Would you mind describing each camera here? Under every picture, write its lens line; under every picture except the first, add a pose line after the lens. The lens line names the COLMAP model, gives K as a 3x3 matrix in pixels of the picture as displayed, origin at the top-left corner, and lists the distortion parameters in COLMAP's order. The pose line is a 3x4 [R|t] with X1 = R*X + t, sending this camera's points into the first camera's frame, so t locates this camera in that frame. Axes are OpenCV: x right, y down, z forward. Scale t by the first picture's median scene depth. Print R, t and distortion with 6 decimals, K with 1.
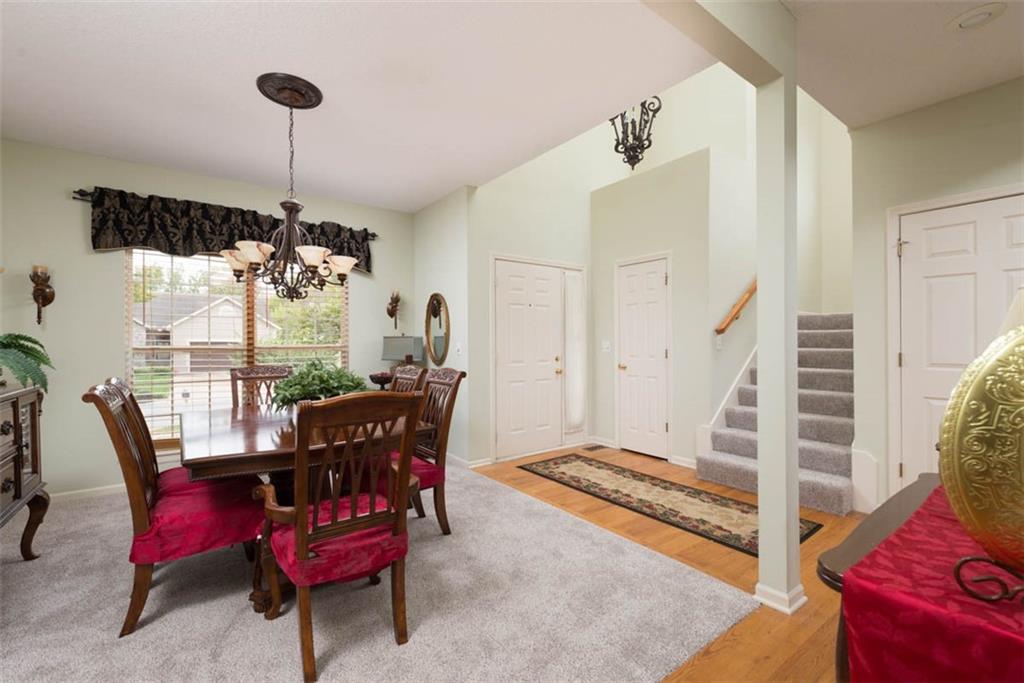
lens RADIAL K [[479.1, 0, 512.0], [0, 479.1, 341.5], [0, 0, 1]] dist [0.001810, 0.000175]
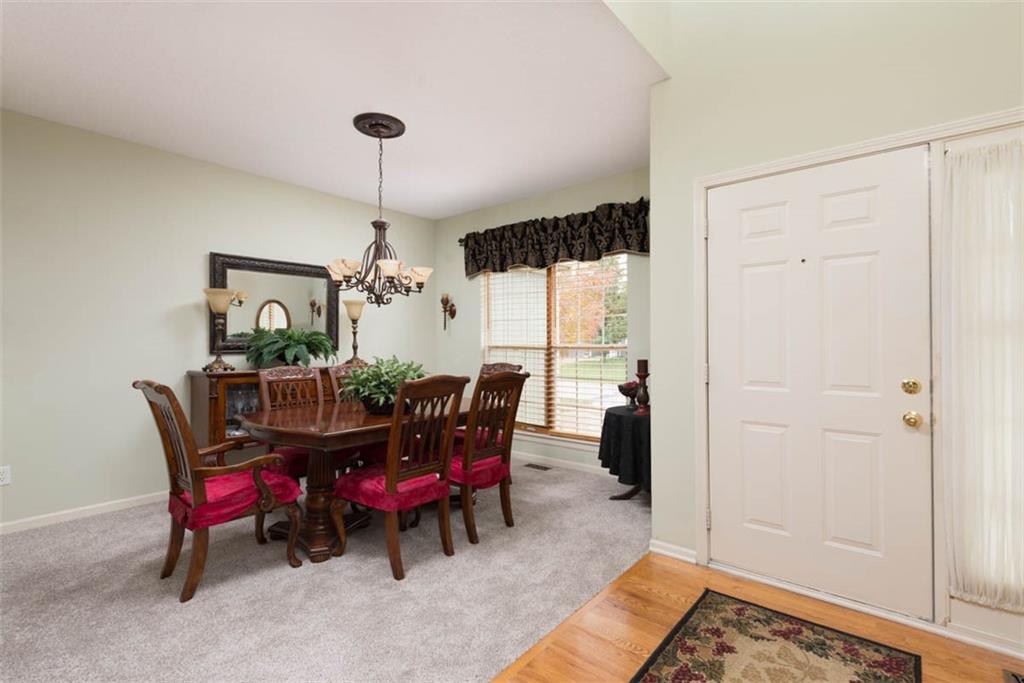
lens RADIAL K [[476.3, 0, 493.1], [0, 476.3, 343.6], [0, 0, 1]] dist [0.002793, 0.000844]
pose [[0.178405, 0.006557, -0.983935, 0.466176], [0.000521, 0.999977, 0.006759, -0.001518], [0.983957, -0.001718, 0.178398, 0.688928]]
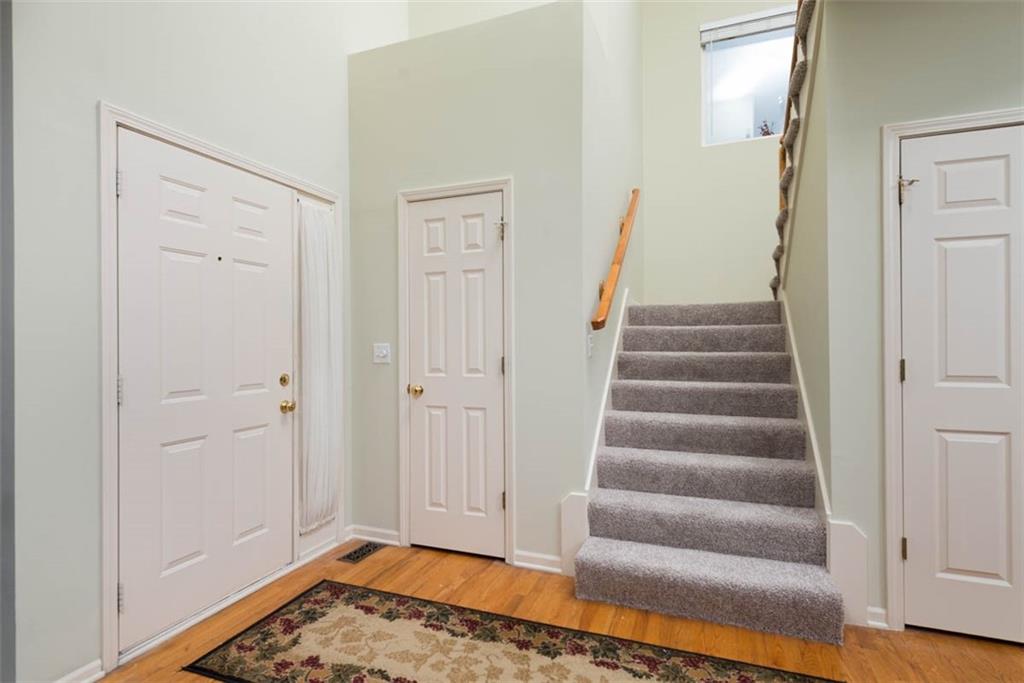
lens RADIAL K [[549.4, 0, 512.0], [0, 549.4, 341.5], [0, 0, 1]] dist [0.018791, -0.001234]
pose [[0.852821, -0.000351, 0.522203, 0.003423], [0.002969, 0.999987, -0.004176, 0.001229], [-0.522195, 0.005112, 0.852811, 0.480425]]
